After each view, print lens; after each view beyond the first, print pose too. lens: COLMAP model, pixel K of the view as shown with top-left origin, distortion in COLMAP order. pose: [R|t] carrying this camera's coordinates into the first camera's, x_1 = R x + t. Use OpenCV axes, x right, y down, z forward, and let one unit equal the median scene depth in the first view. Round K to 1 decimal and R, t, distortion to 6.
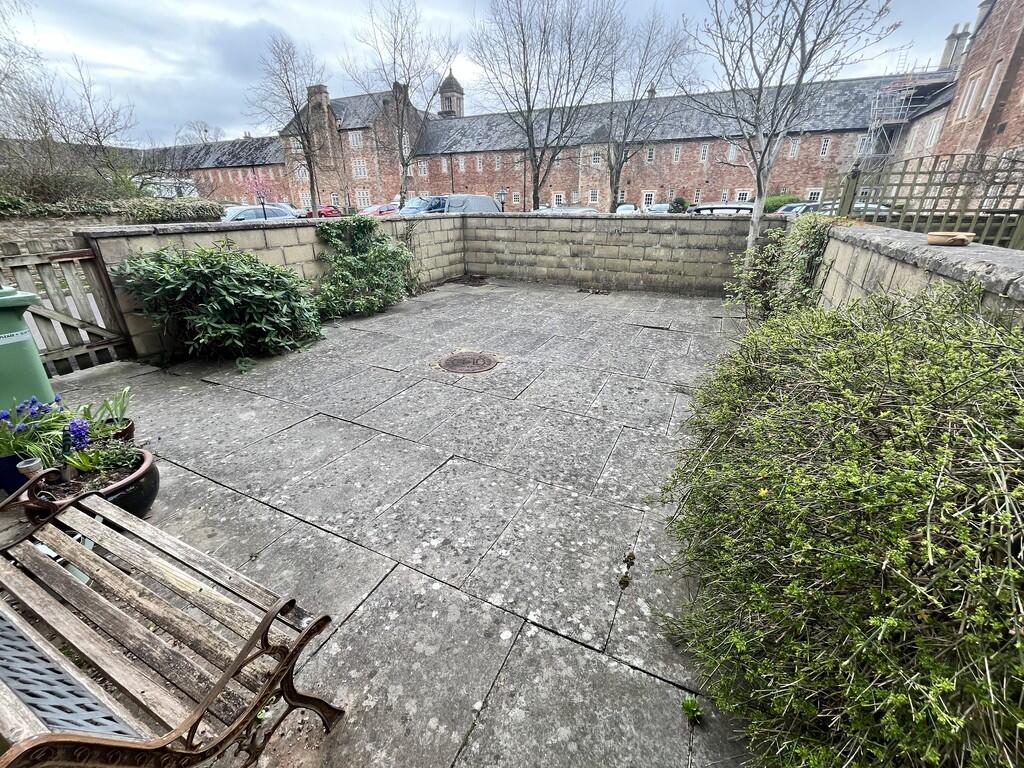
lens RADIAL K [[416.6, 0, 505.5], [0, 416.6, 388.1], [0, 0, 1]] dist [-0.003071, -0.000372]
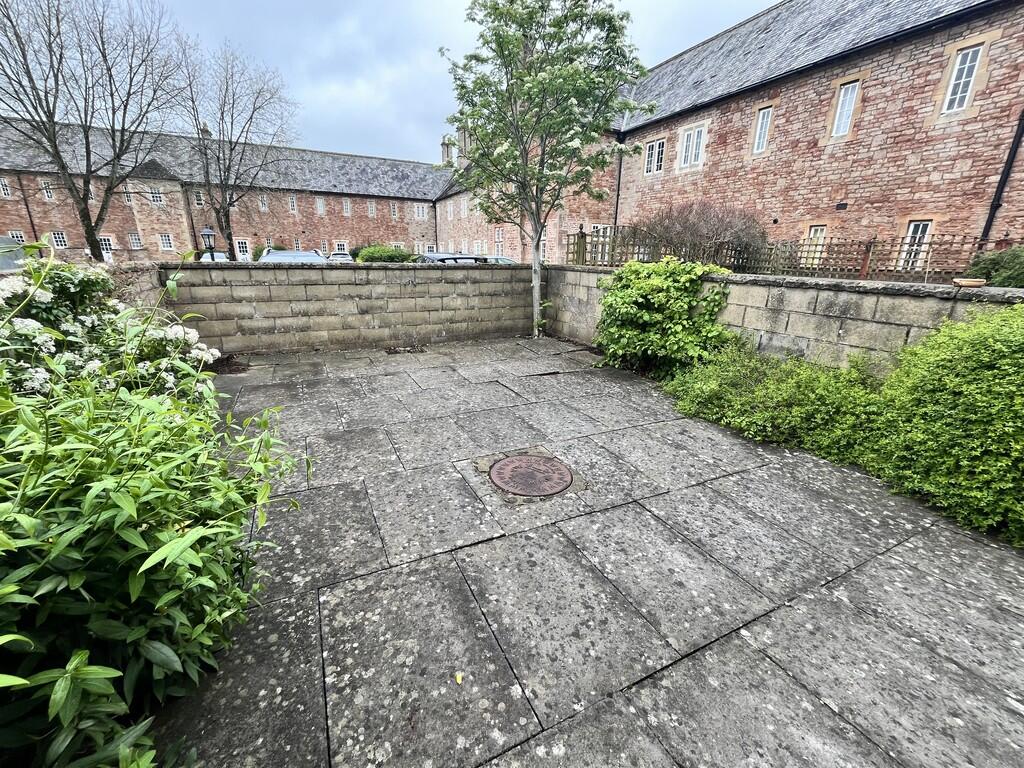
lens RADIAL K [[416.6, 0, 509.0], [0, 416.6, 385.1], [0, 0, 1]] dist [-0.003071, -0.000372]
pose [[0.611767, -0.221567, 0.759374, -0.326231], [0.303646, 0.952206, 0.033208, -0.127975], [-0.730439, 0.210265, 0.649806, 0.300244]]
